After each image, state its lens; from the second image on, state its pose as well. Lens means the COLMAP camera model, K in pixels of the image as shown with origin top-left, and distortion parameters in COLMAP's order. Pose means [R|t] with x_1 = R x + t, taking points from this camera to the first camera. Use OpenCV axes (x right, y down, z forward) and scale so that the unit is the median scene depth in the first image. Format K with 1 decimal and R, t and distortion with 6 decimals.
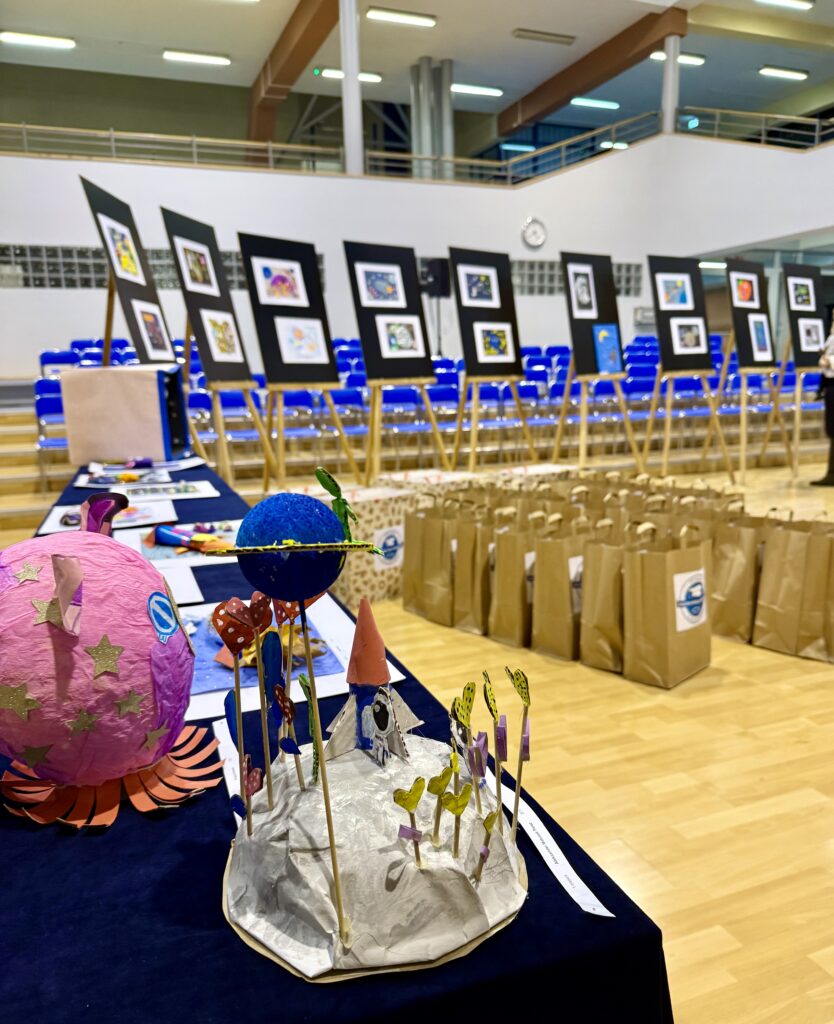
lens RADIAL K [[795.6, 0, 415.7], [0, 795.6, 565.1], [0, 0, 1]] dist [0.061459, -0.099461]
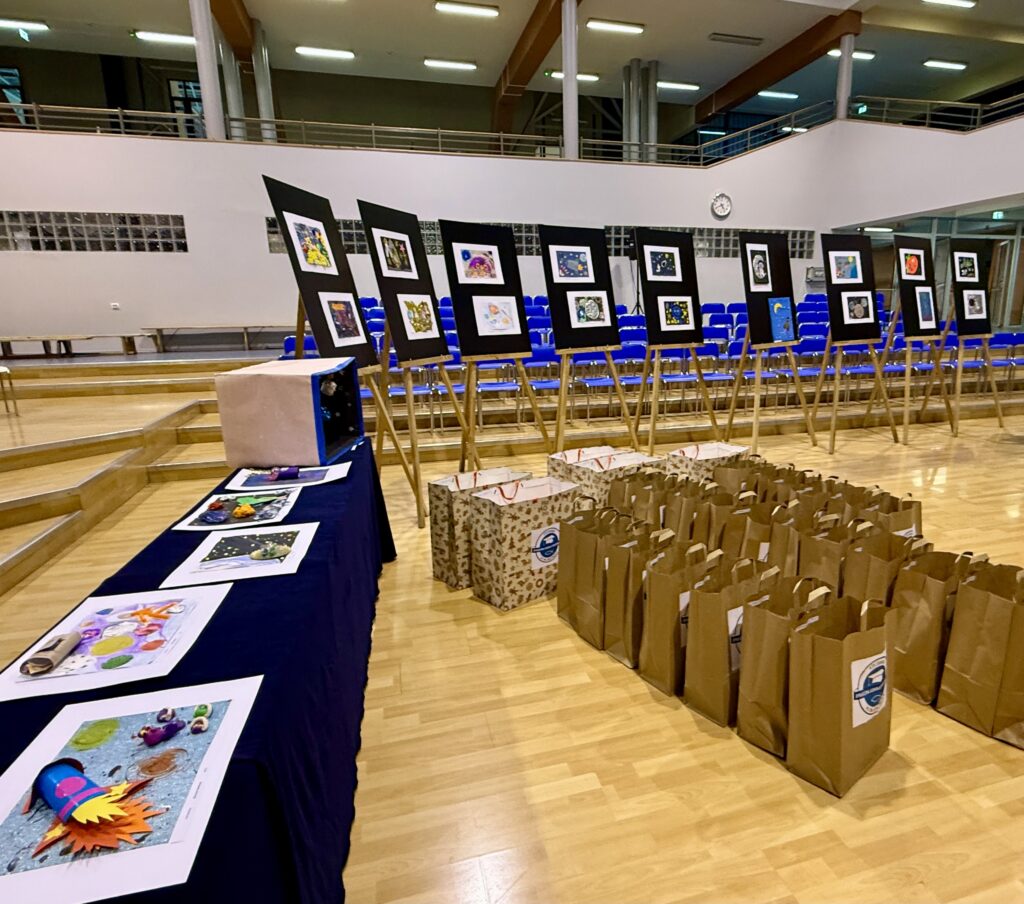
lens RADIAL K [[625.8, 0, 564.9], [0, 625.8, 453.8], [0, 0, 1]] dist [0.001337, -0.003508]
pose [[0.995146, 0.032794, -0.092786, 0.027679], [-0.033262, 0.999441, -0.003508, -0.066321], [0.092619, 0.006577, 0.995680, 0.112299]]
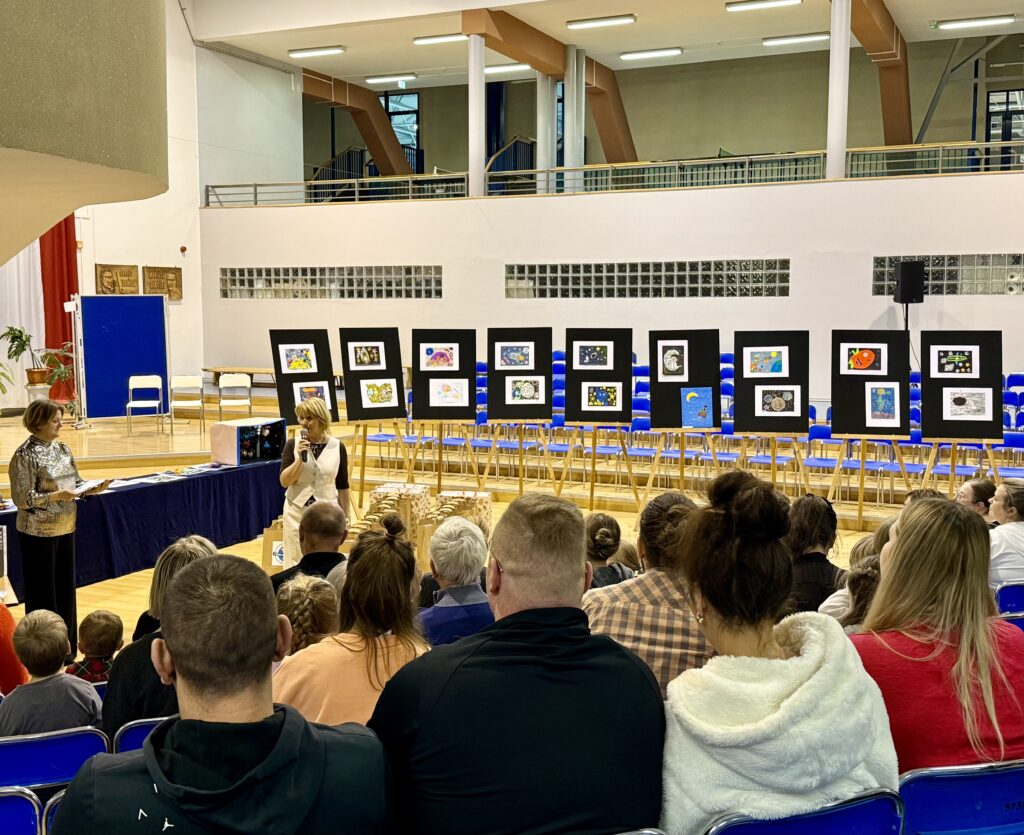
lens RADIAL K [[1186.9, 0, 471.0], [0, 1186.9, 415.1], [0, 0, 1]] dist [0.057795, 0.011310]
pose [[0.662833, 0.095618, -0.742637, 1.181697], [-0.185443, 0.981877, -0.039094, -0.114587], [0.725440, 0.163629, 0.668552, -0.368512]]
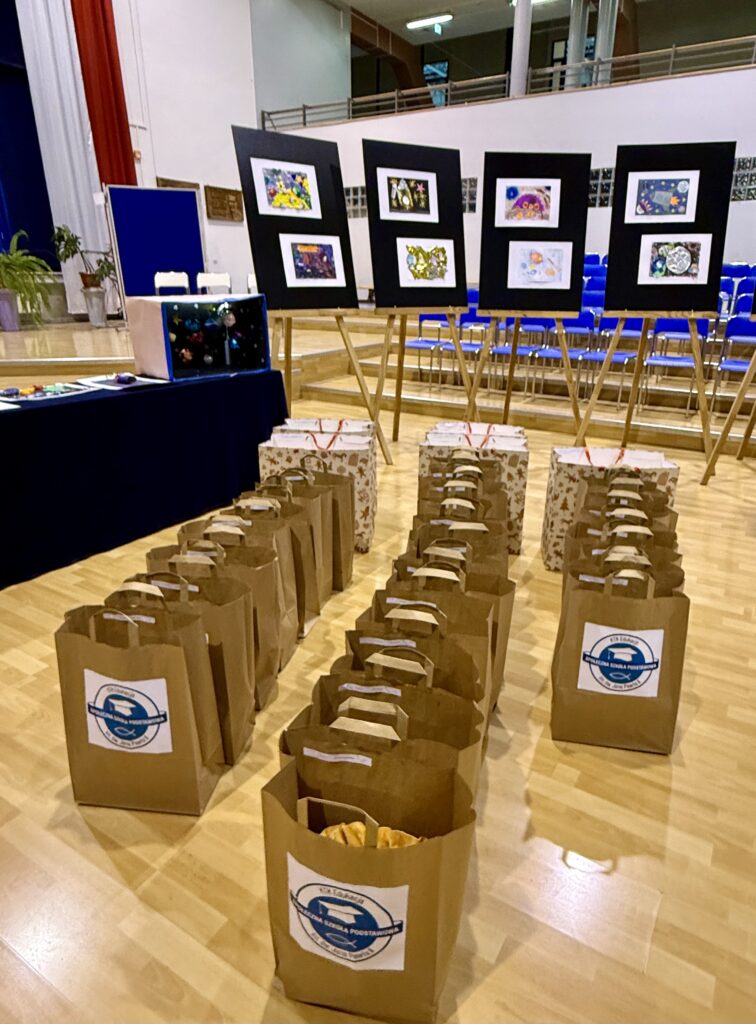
lens RADIAL K [[625.0, 0, 417.6], [0, 625.0, 507.2], [0, 0, 1]] dist [0.014953, 0.001294]
pose [[0.612655, 0.304289, -0.729426, 0.298444], [-0.209655, 0.952421, 0.221223, -0.103505], [0.762036, 0.017395, 0.647301, 0.302885]]
